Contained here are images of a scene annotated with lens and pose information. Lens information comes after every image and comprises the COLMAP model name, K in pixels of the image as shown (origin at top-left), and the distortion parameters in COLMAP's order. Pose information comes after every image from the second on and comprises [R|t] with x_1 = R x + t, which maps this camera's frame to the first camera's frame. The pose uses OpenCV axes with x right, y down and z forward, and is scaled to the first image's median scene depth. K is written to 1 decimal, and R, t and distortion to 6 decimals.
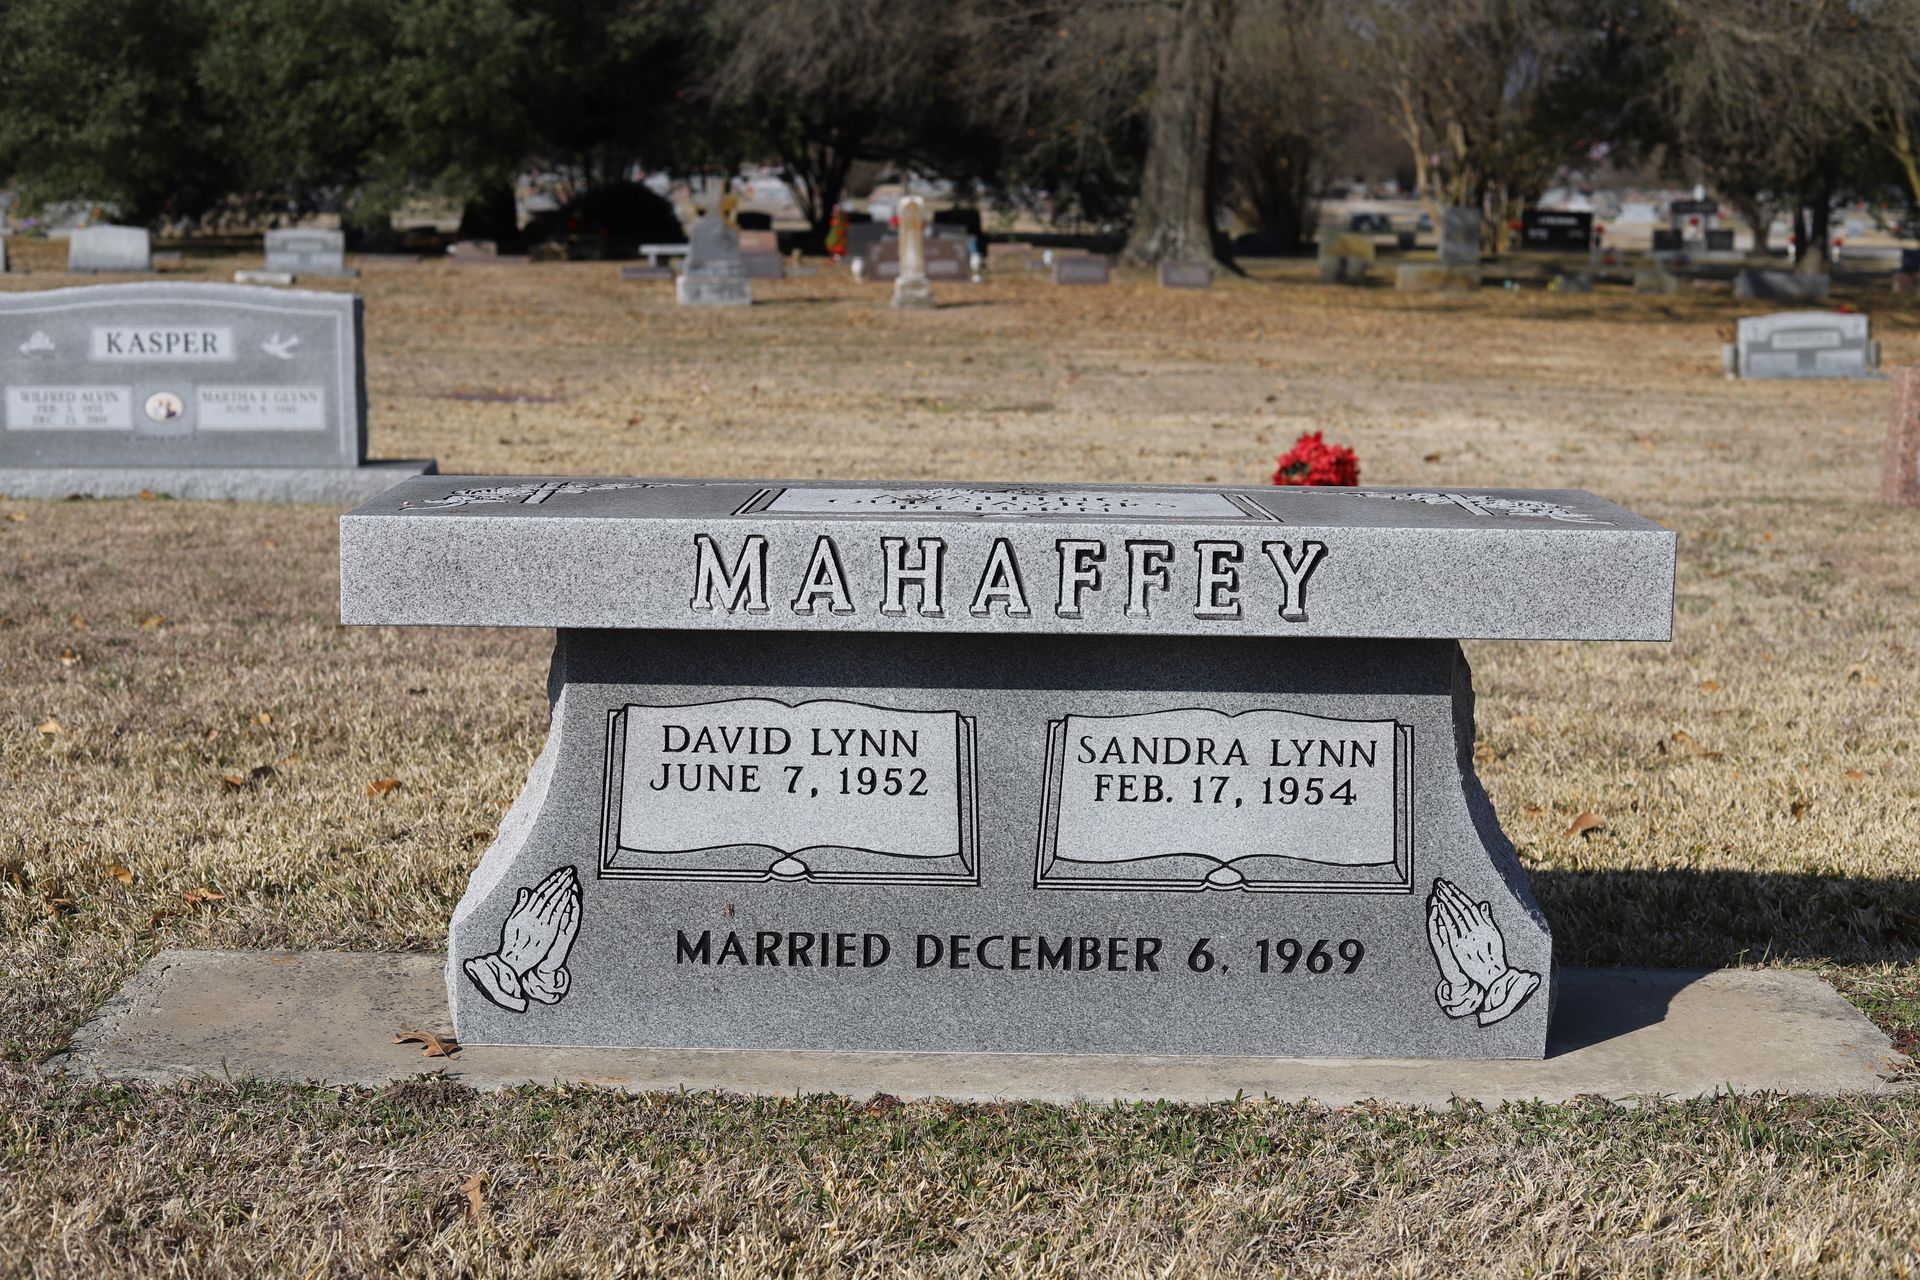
lens RADIAL K [[2805.9, 0, 960.0], [0, 2805.9, 640.0], [0, 0, 1]] dist [-0.100570, -0.059288]
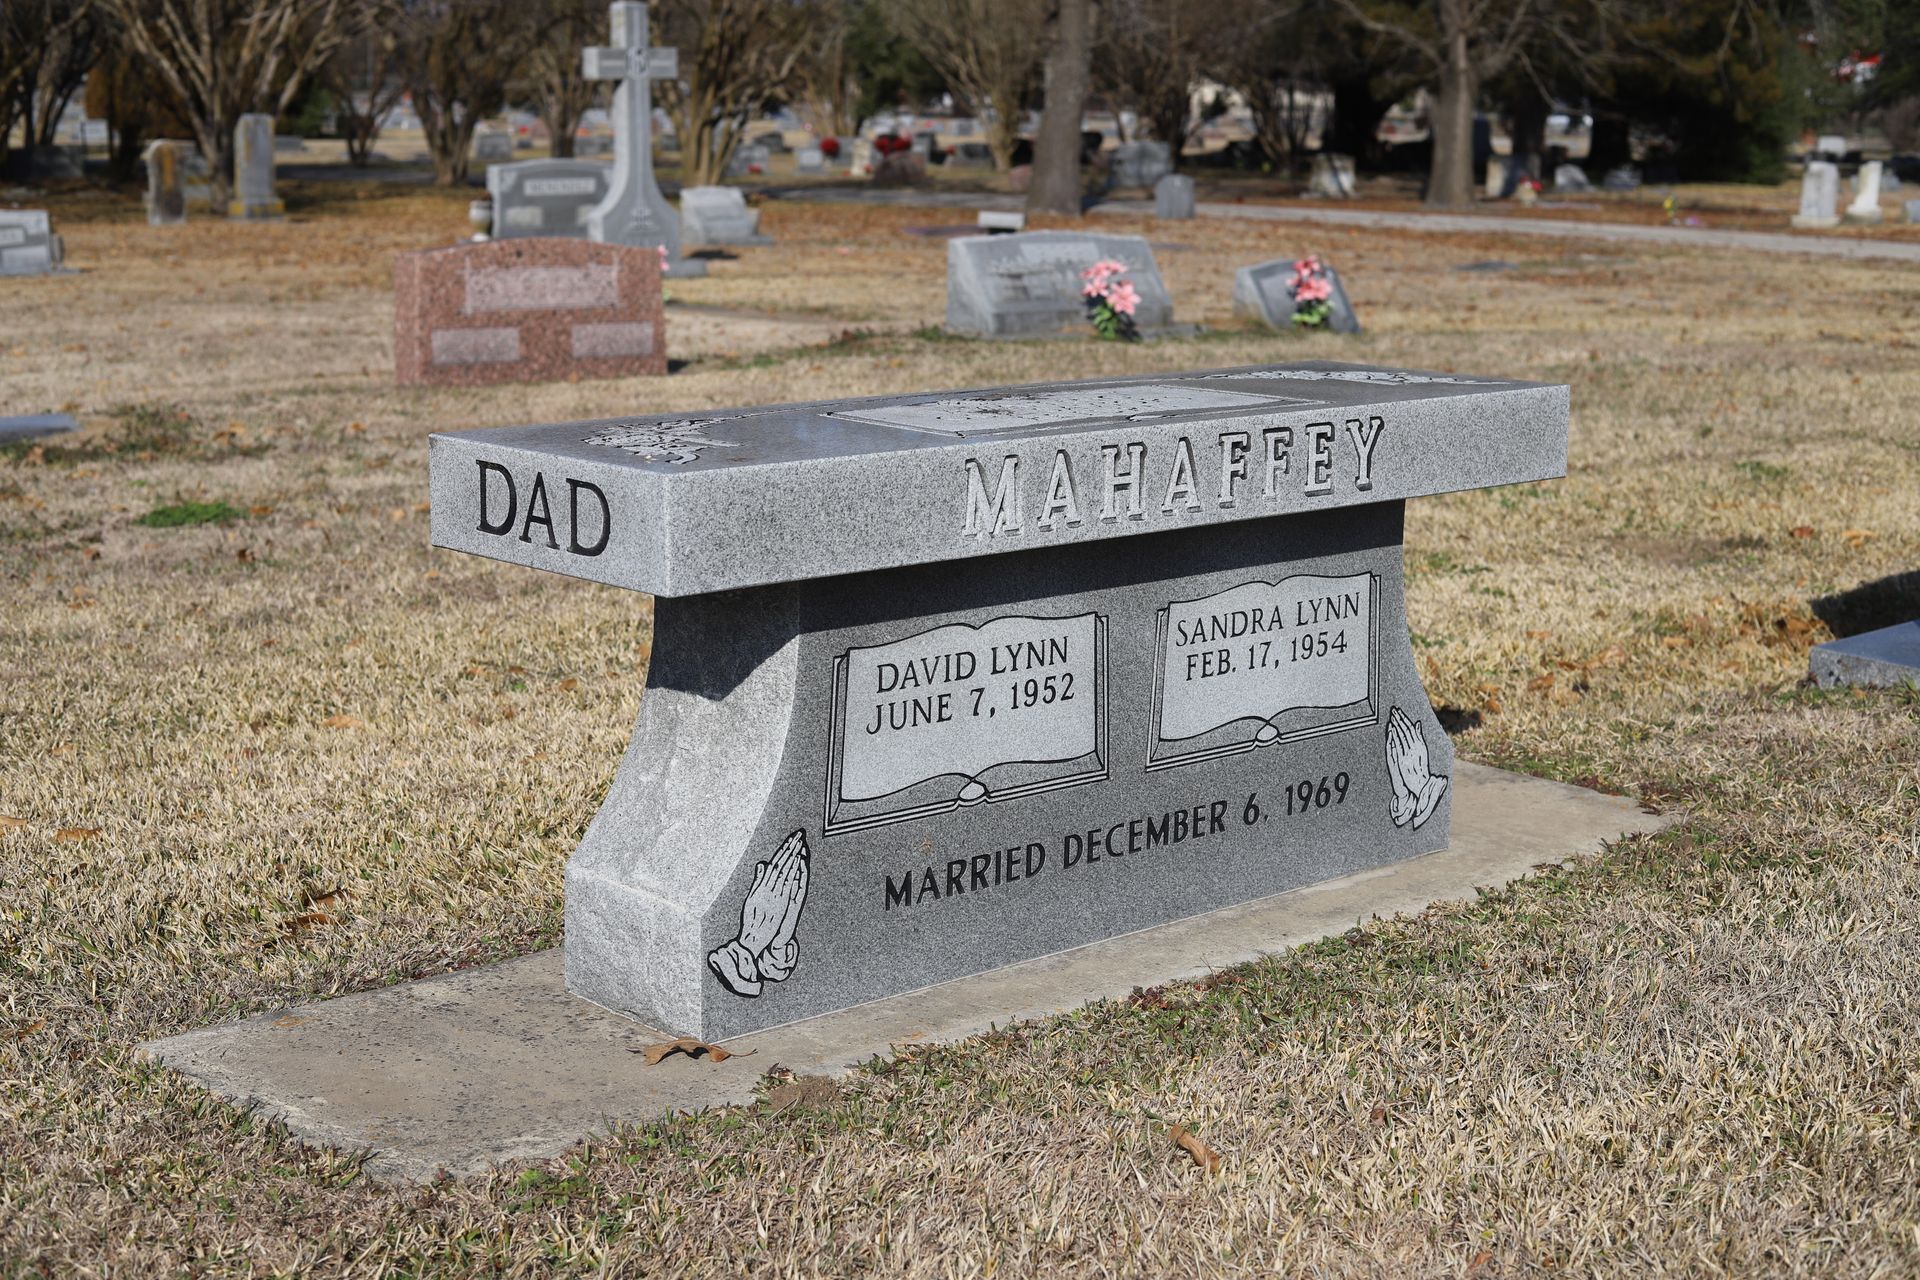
lens RADIAL K [[2805.9, 0, 960.0], [0, 2805.9, 640.0], [0, 0, 1]] dist [-0.100570, -0.059288]
pose [[0.746898, -0.131837, 0.651738, -0.703101], [0.106709, 0.991209, 0.078217, -0.049705], [-0.656321, 0.011126, 0.754400, 0.257420]]
